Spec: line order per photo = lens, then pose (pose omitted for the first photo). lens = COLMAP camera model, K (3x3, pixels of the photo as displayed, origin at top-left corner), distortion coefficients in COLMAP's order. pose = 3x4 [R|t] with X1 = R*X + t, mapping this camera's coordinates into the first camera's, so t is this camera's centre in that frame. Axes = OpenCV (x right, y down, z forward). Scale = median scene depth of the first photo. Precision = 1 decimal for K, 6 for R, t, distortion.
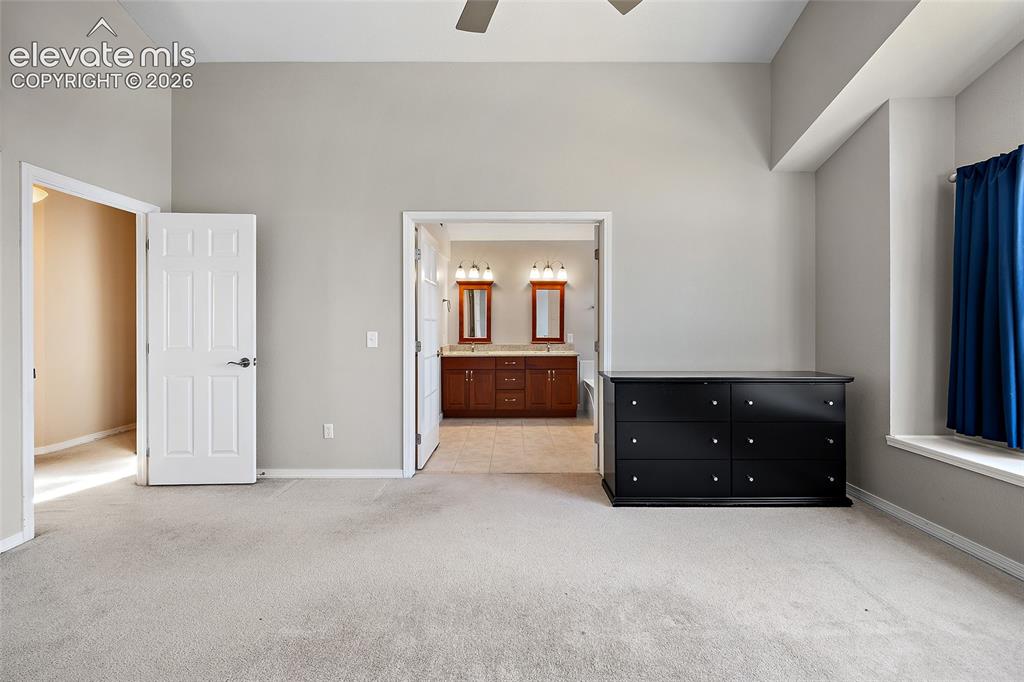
lens RADIAL K [[410.0, 0, 512.0], [0, 410.0, 333.2], [0, 0, 1]] dist [-0.001117, -0.000061]
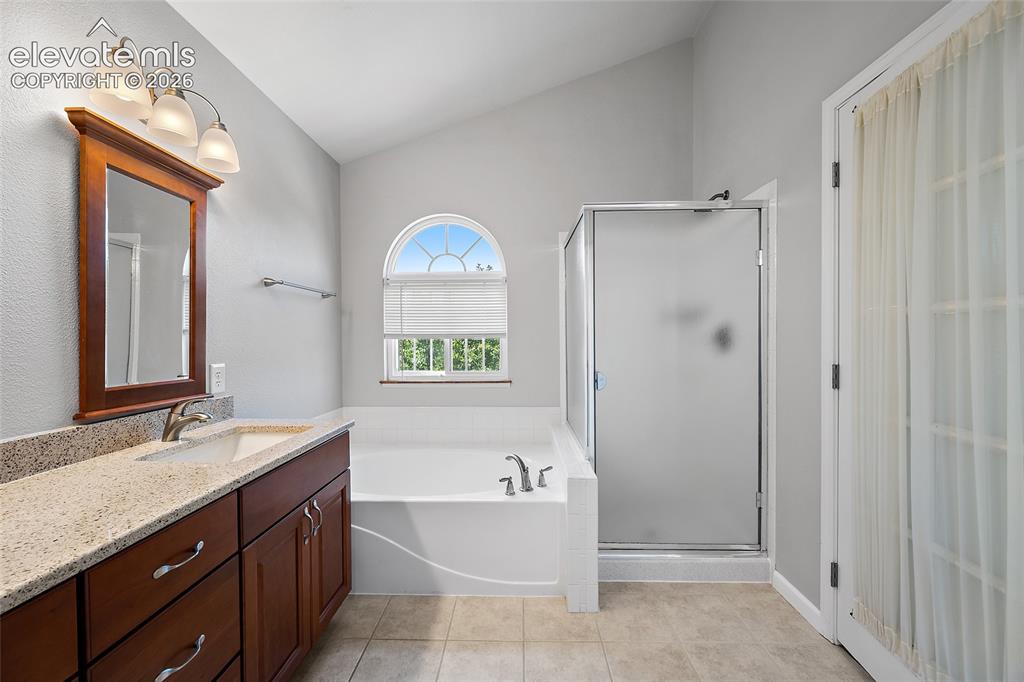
lens RADIAL K [[410.0, 0, 513.4], [0, 410.0, 343.3], [0, 0, 1]] dist [-0.001117, -0.000061]
pose [[0.019962, -0.013364, 0.999711, -0.164128], [0.026349, 0.999570, 0.012836, -0.011615], [-0.999453, 0.026085, 0.020306, 0.859696]]
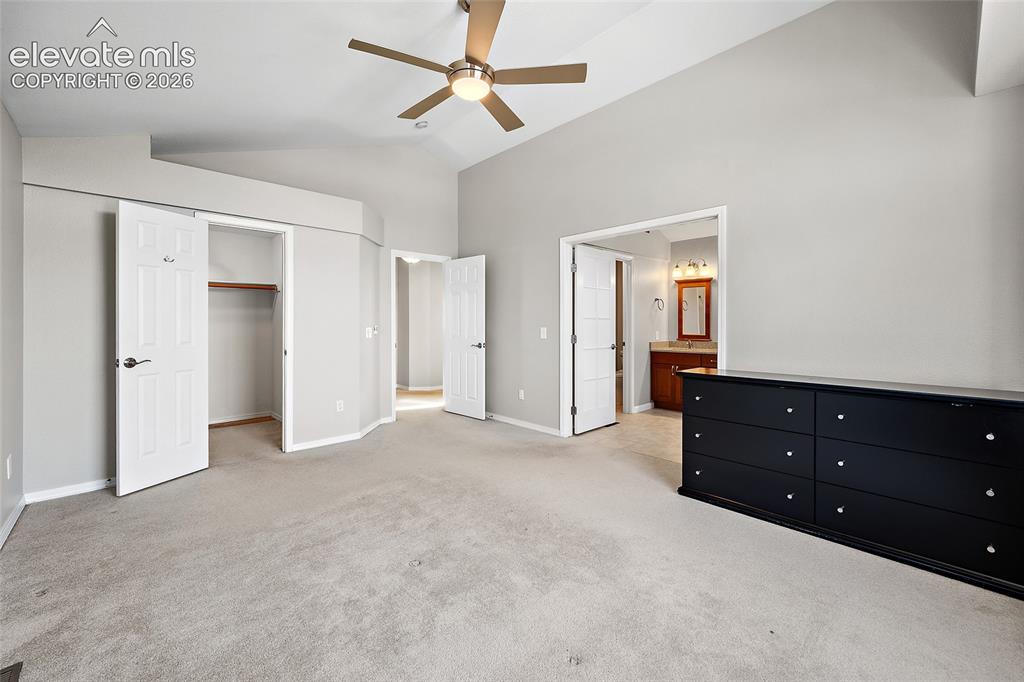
lens RADIAL K [[410.0, 0, 519.9], [0, 410.0, 329.4], [0, 0, 1]] dist [-0.001117, -0.000061]
pose [[0.693754, 0.009521, -0.720150, 0.376834], [-0.010869, 0.999937, 0.002750, 0.000251], [0.720130, 0.005919, 0.693813, -0.015698]]
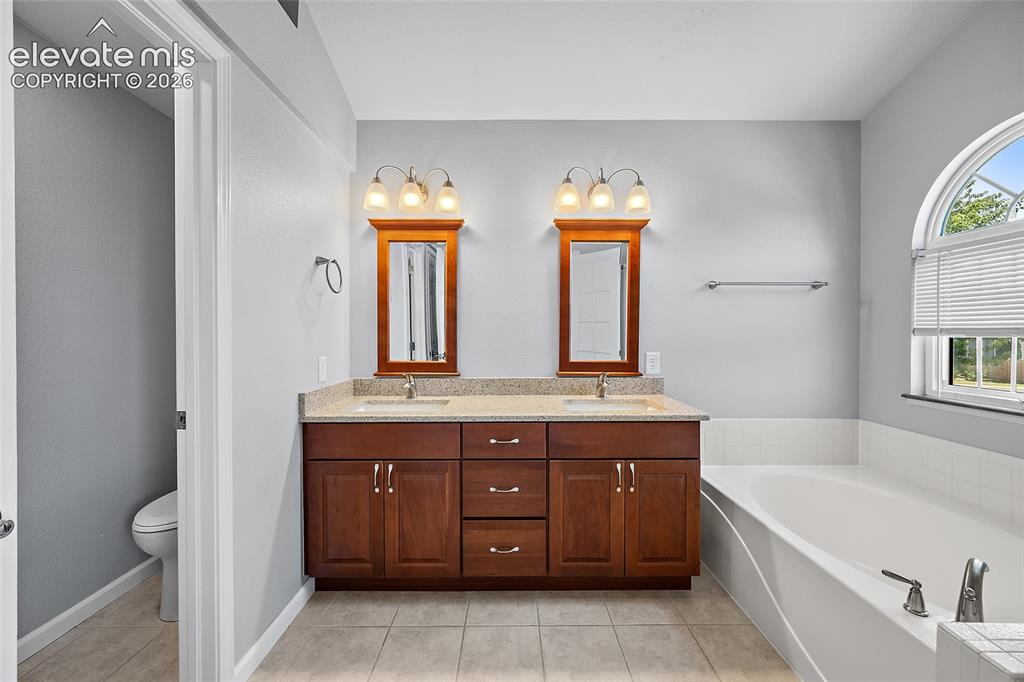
lens RADIAL K [[410.0, 0, 513.0], [0, 410.0, 335.6], [0, 0, 1]] dist [-0.001117, -0.000061]
pose [[0.999966, 0.000607, 0.008238, 0.000165], [-0.000489, 0.999898, -0.014302, -0.009408], [-0.008246, 0.014297, 0.999864, 0.657639]]
